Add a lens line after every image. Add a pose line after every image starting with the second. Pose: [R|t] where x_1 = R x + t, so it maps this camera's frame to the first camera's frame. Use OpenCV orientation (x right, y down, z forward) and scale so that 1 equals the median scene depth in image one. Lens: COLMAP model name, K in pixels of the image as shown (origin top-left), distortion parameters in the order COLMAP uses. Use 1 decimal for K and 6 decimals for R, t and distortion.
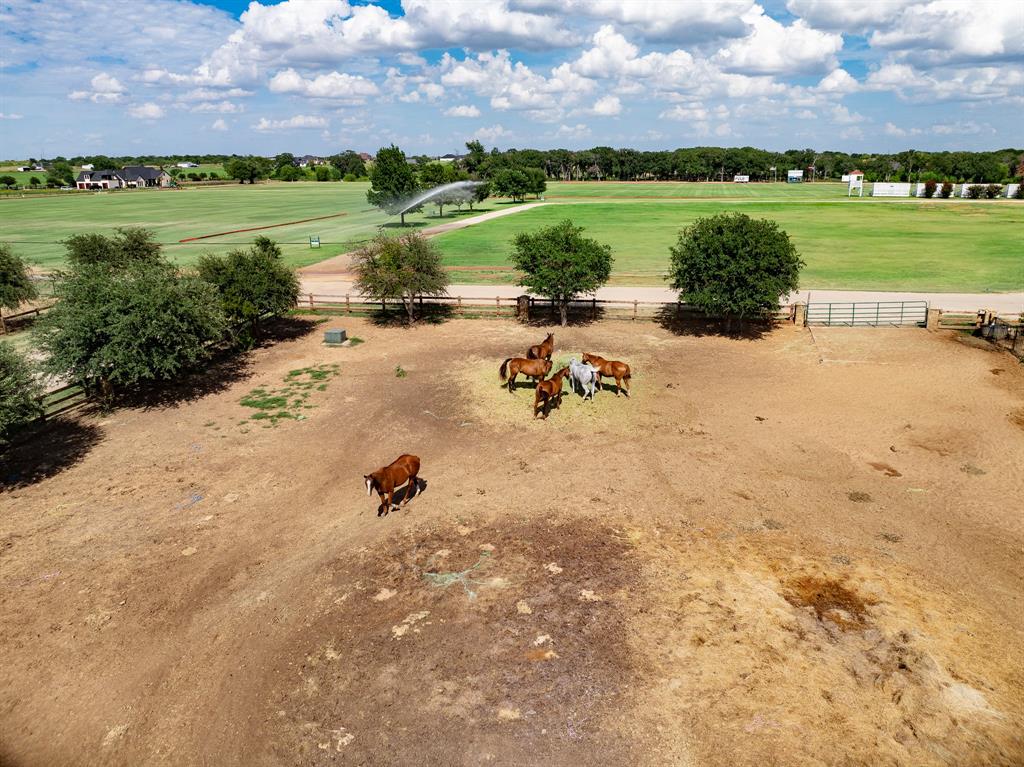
lens RADIAL K [[720.8, 0, 519.7], [0, 720.8, 378.3], [0, 0, 1]] dist [-0.047283, 0.017168]
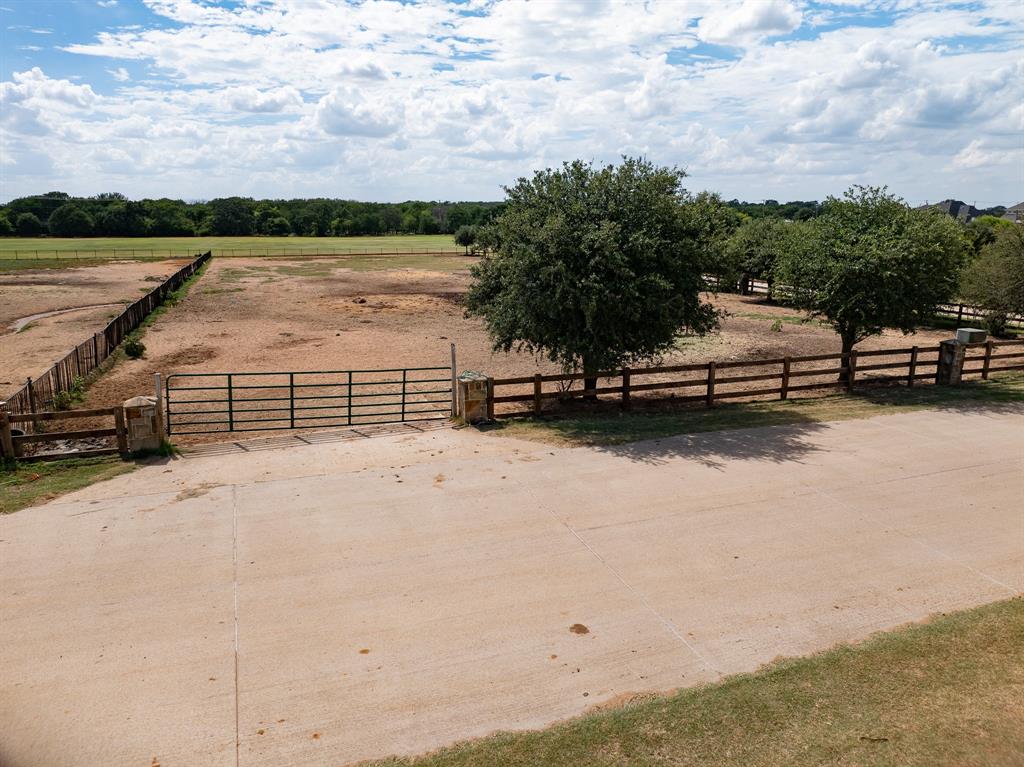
lens RADIAL K [[720.8, 0, 517.2], [0, 720.8, 383.6], [0, 0, 1]] dist [-0.047283, 0.017168]
pose [[-0.830913, 0.128383, -0.541388, 0.919560], [-0.166420, 0.871128, 0.461996, -0.455442], [0.530931, 0.473976, -0.702466, 2.015262]]
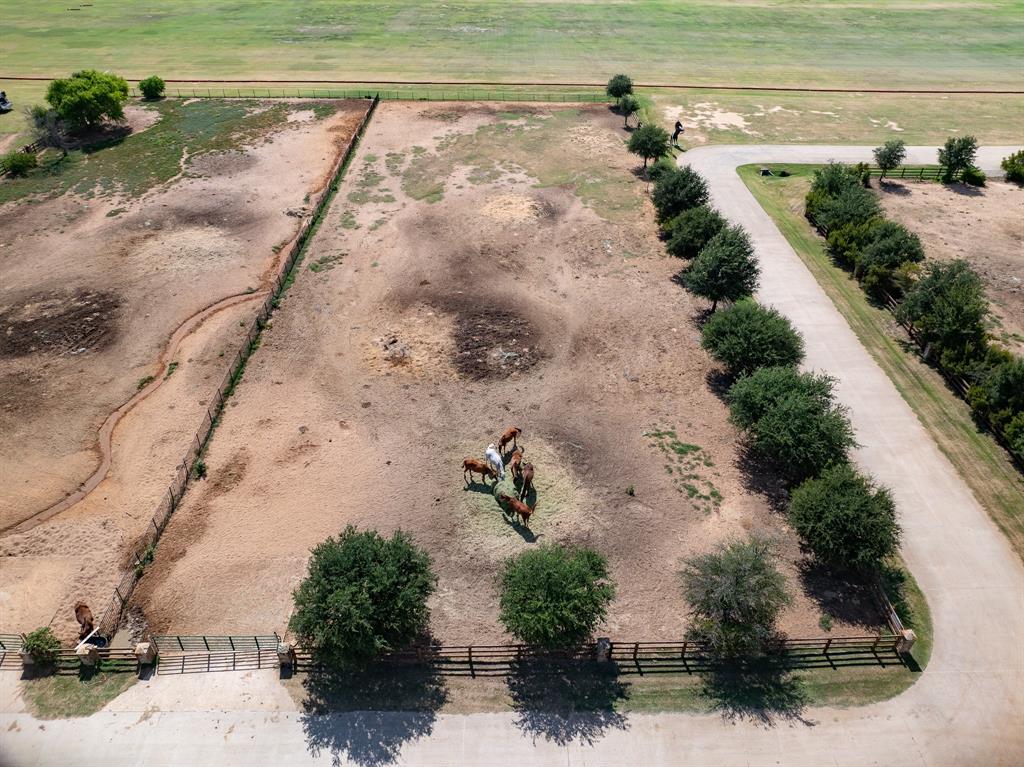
lens RADIAL K [[720.8, 0, 514.4], [0, 720.8, 378.0], [0, 0, 1]] dist [-0.047283, 0.017168]
pose [[-0.969154, 0.144187, -0.199876, 0.379530], [-0.077750, 0.590713, 0.803127, -1.574181], [0.233870, 0.793894, -0.561281, 1.996511]]
